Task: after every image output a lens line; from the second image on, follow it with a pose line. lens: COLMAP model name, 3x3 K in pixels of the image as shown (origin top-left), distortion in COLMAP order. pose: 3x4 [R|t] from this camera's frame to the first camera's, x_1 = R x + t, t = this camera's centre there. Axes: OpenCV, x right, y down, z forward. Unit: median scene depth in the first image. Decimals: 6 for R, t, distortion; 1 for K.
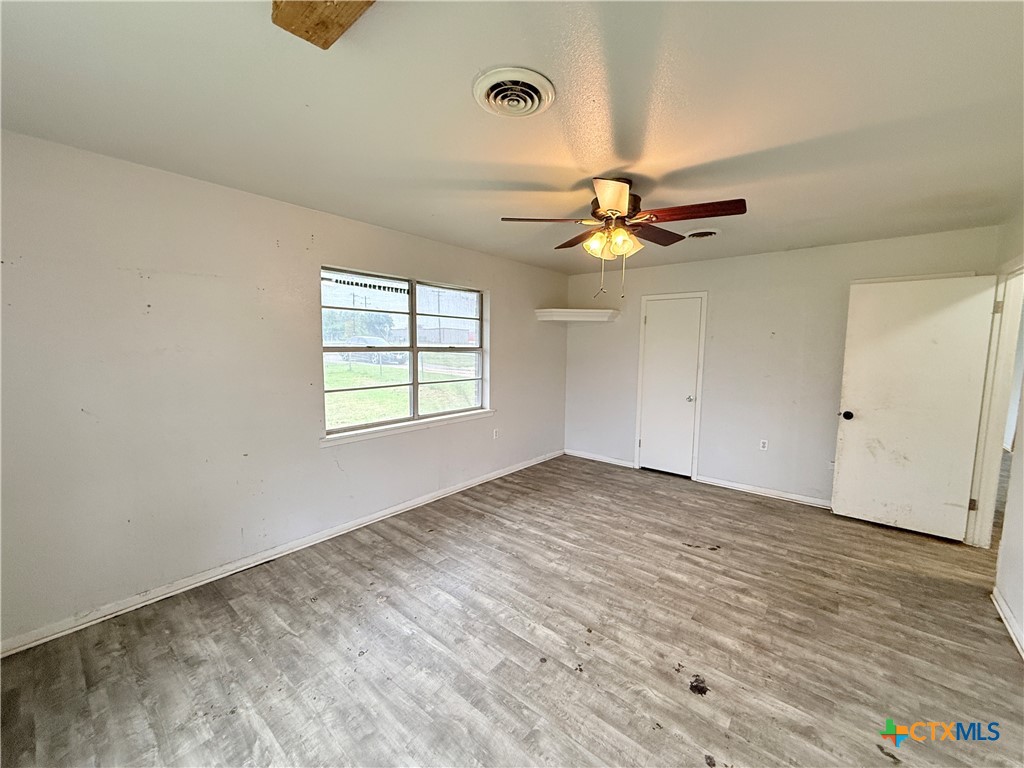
lens RADIAL K [[407.2, 0, 507.2], [0, 407.2, 387.6], [0, 0, 1]] dist [-0.001503, 0.000672]
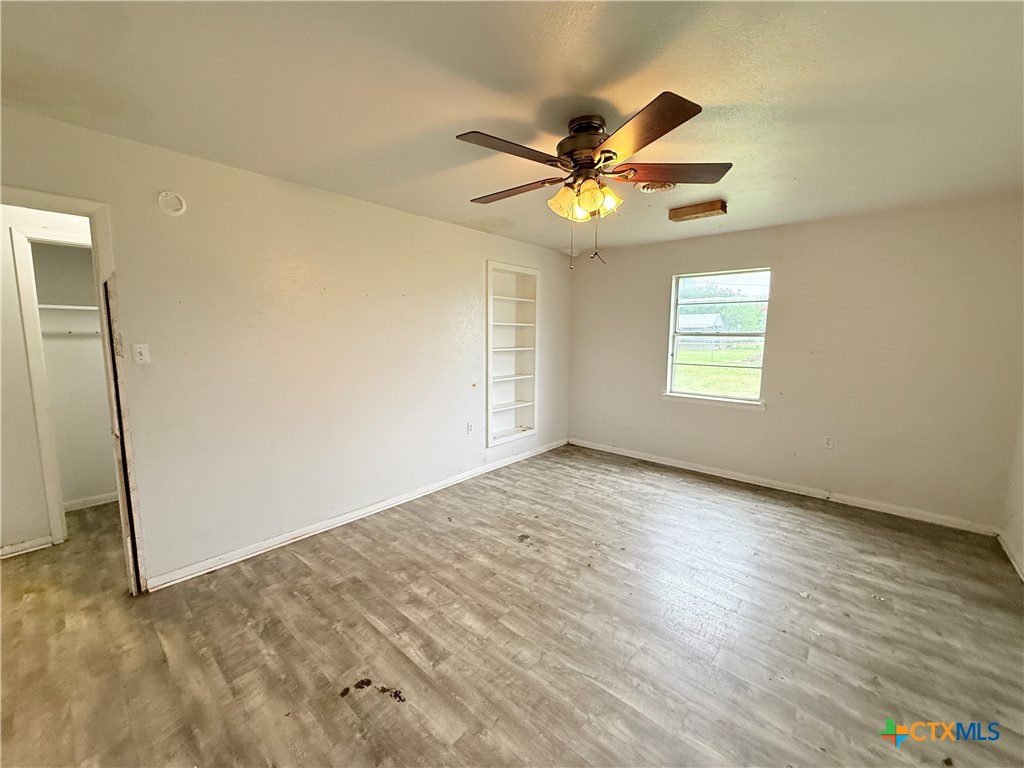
lens RADIAL K [[407.2, 0, 507.7], [0, 407.2, 383.9], [0, 0, 1]] dist [-0.001503, 0.000672]
pose [[-0.999471, -0.021074, 0.024770, 0.321887], [-0.014677, 0.971951, 0.234724, -0.152869], [-0.029022, 0.234237, -0.971746, 1.549494]]
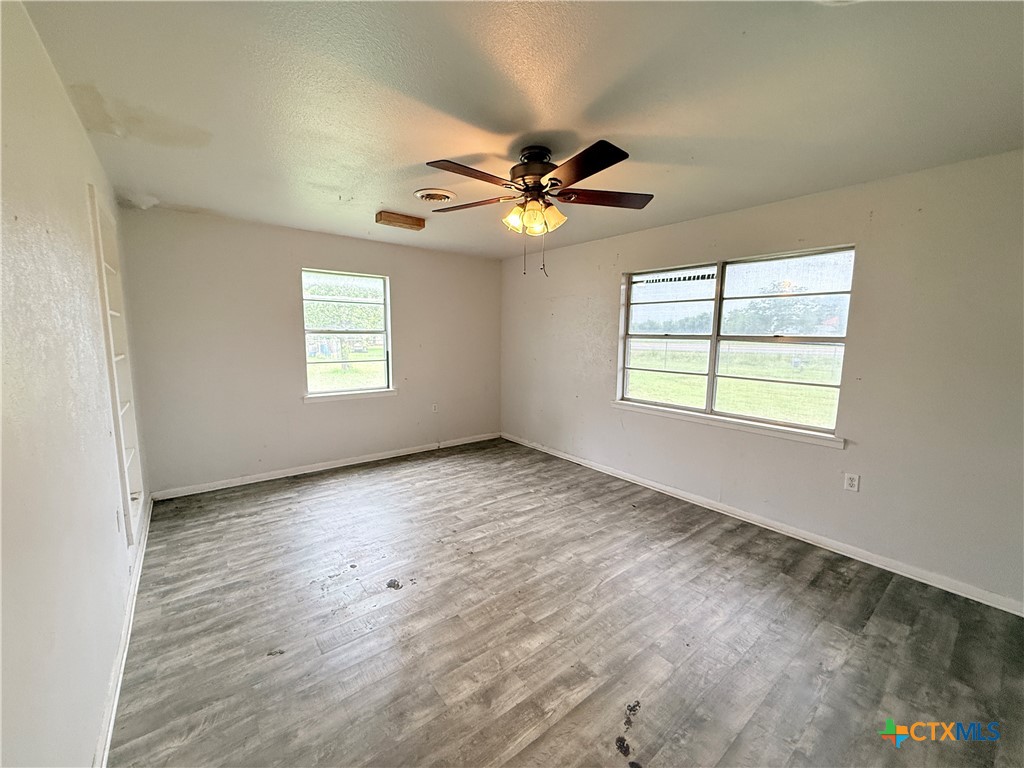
lens RADIAL K [[407.2, 0, 508.7], [0, 407.2, 386.4], [0, 0, 1]] dist [-0.001503, 0.000672]
pose [[-0.200016, 0.112022, -0.973368, 1.019748], [-0.119804, 0.983192, 0.137771, -0.074162], [0.972441, 0.144169, -0.183233, 0.961395]]
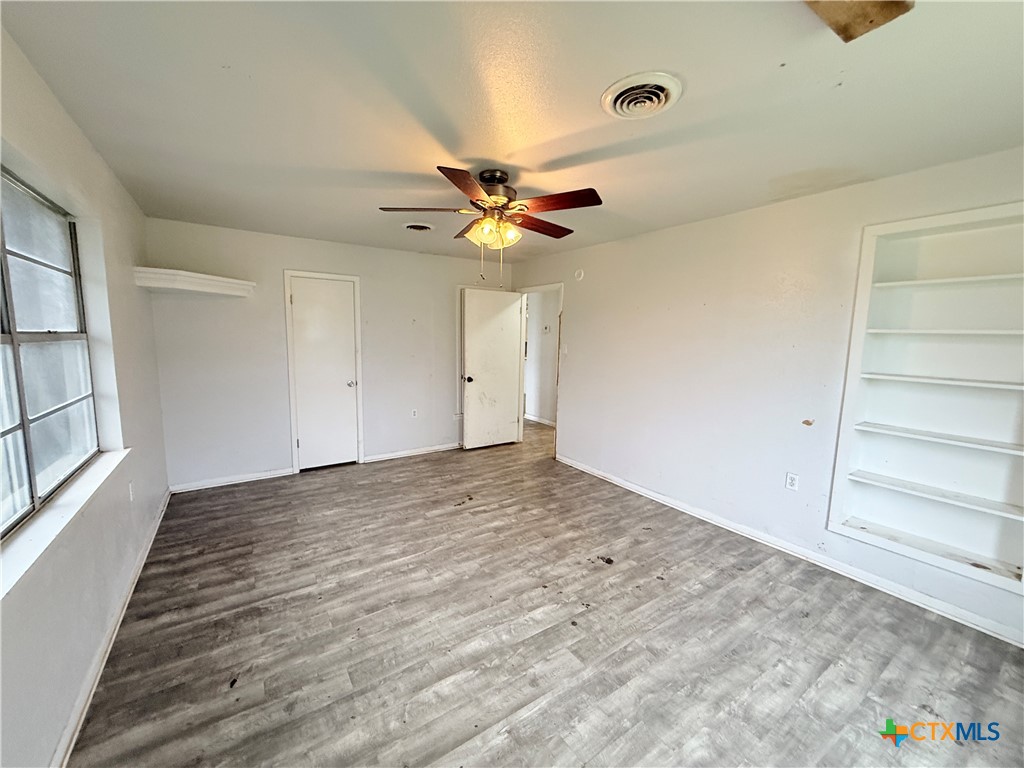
lens RADIAL K [[407.2, 0, 509.4], [0, 407.2, 387.4], [0, 0, 1]] dist [-0.001503, 0.000672]
pose [[0.273103, -0.130143, 0.953141, -0.625837], [0.088444, 0.990007, 0.109835, -0.062167], [-0.957911, 0.054303, 0.281884, 0.564456]]
